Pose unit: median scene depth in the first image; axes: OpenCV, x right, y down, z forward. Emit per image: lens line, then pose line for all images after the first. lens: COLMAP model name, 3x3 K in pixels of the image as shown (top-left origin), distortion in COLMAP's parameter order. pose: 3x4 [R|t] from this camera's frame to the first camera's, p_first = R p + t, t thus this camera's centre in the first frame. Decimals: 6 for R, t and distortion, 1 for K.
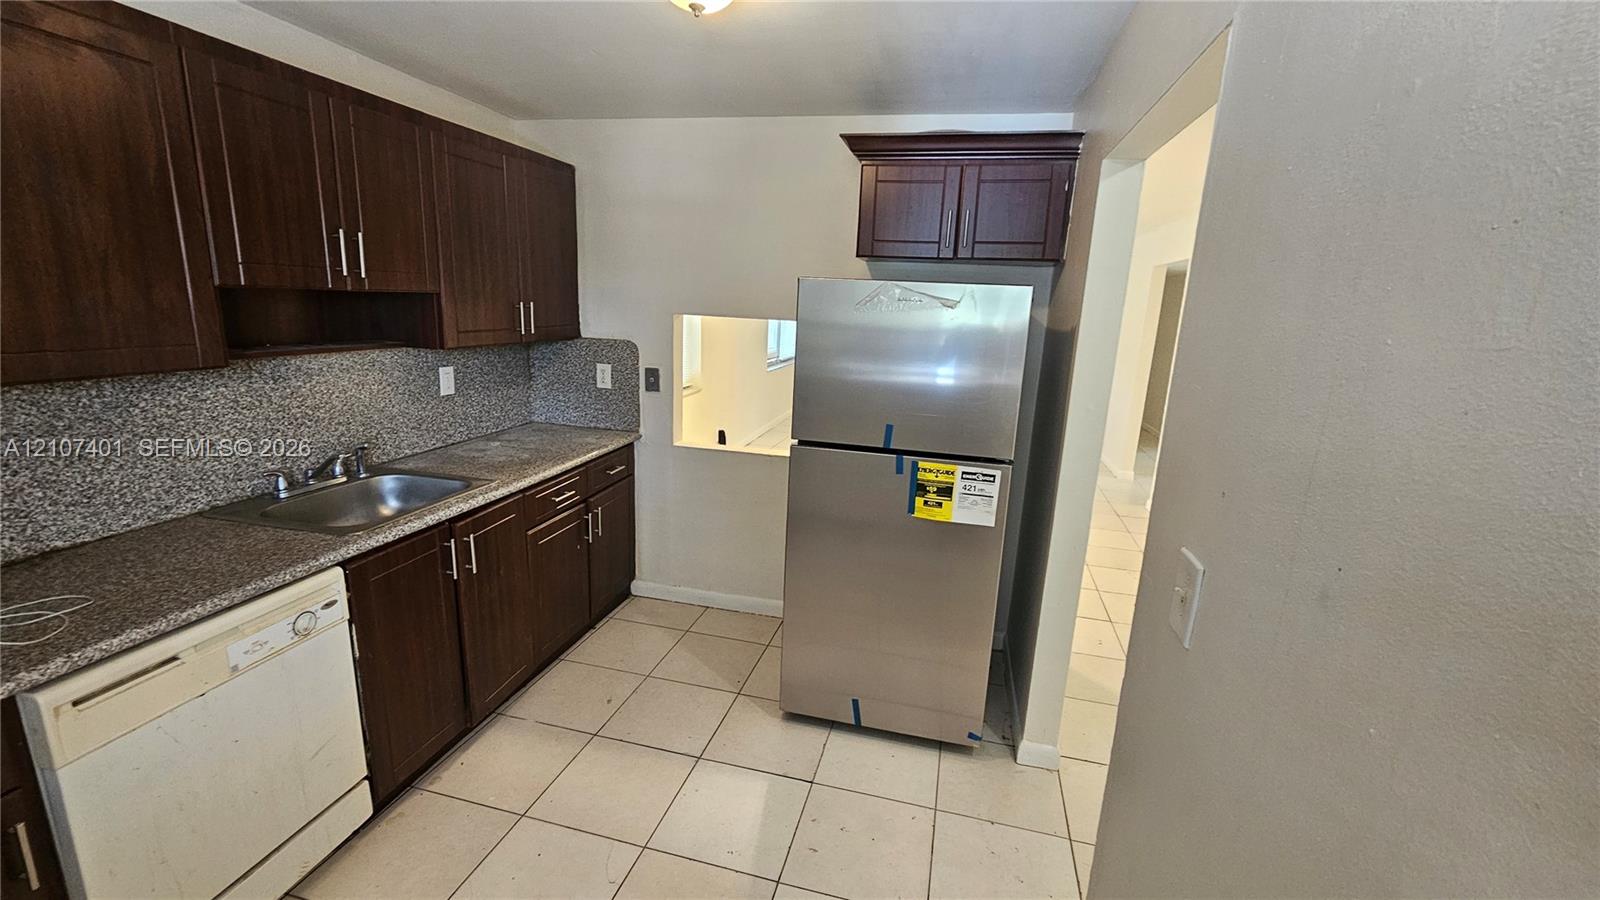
lens RADIAL K [[656.8, 0, 799.7], [0, 656.8, 454.6], [0, 0, 1]] dist [-0.000346, -0.000026]
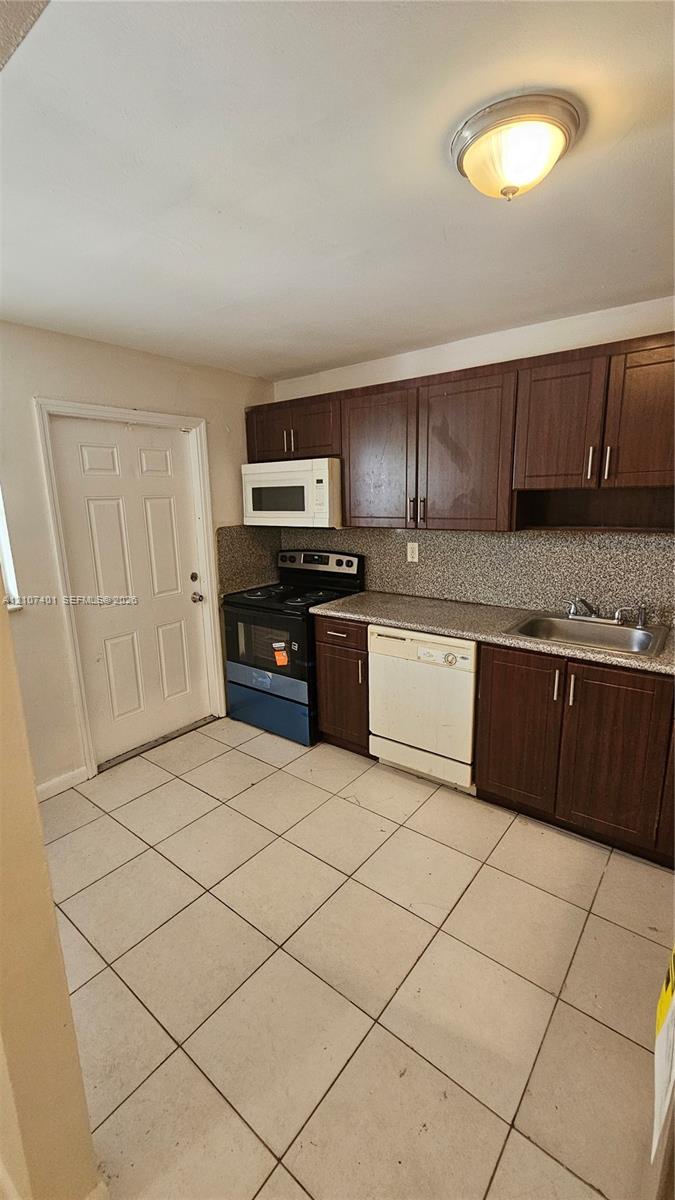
lens RADIAL K [[492.6, 0, 337.5], [0, 492.6, 600.0], [0, 0, 1]] dist [-0.000346, -0.000026]
pose [[-0.407148, 0.159377, -0.899349, 0.580829], [-0.204267, 0.943829, 0.259734, -0.190498], [0.890228, 0.289458, -0.351723, 0.982854]]
